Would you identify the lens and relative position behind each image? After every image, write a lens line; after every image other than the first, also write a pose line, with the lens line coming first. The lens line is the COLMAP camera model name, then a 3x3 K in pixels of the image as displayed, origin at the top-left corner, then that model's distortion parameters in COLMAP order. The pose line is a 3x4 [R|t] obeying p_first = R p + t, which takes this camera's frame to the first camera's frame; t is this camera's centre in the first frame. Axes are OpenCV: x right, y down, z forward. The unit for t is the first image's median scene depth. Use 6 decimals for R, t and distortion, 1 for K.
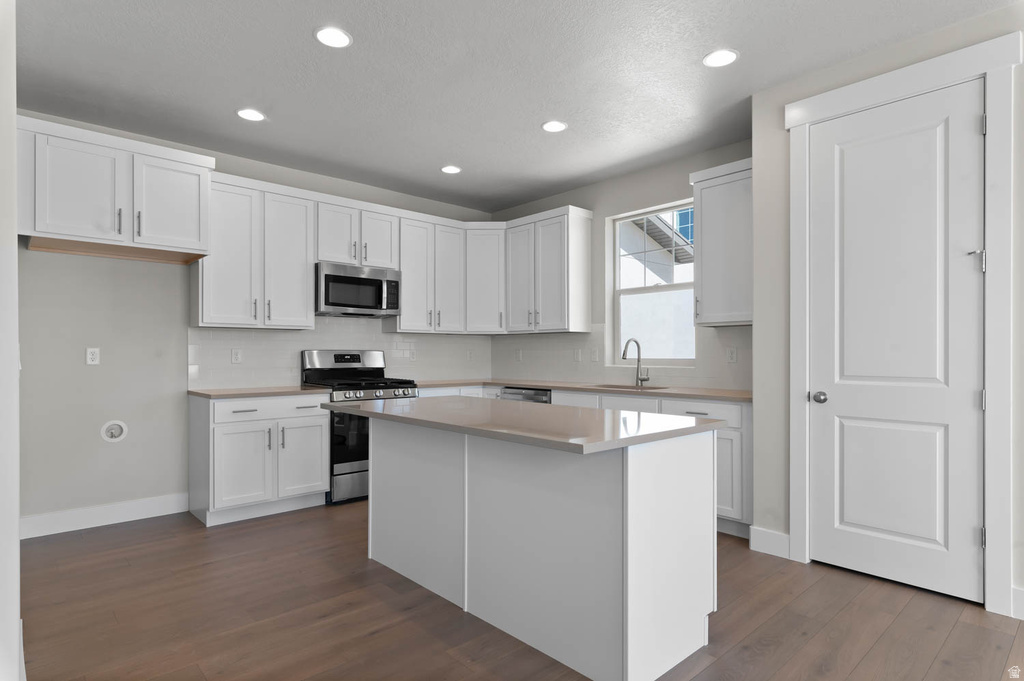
lens RADIAL K [[539.6, 0, 525.7], [0, 539.6, 353.2], [0, 0, 1]] dist [-0.004458, -0.000380]
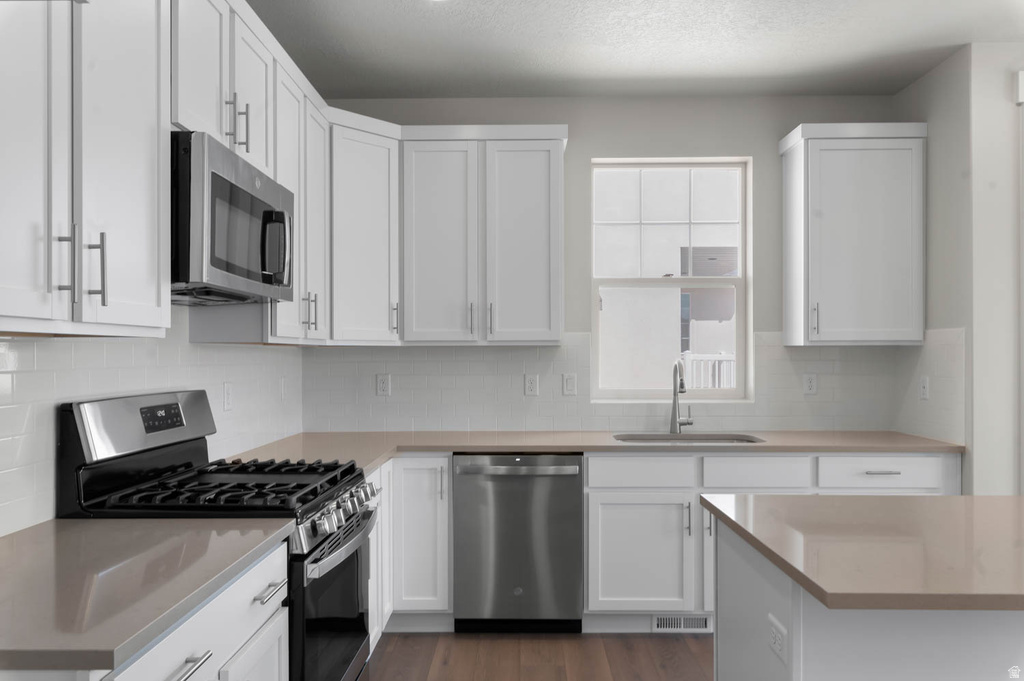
lens RADIAL K [[709.8, 0, 511.1], [0, 709.8, 352.5], [0, 0, 1]] dist [0.001674, 0.000360]
pose [[0.701377, 0.001345, 0.712789, -0.506868], [0.002284, 0.999989, -0.004135, -0.030678], [-0.712787, 0.004528, 0.701366, 0.524946]]
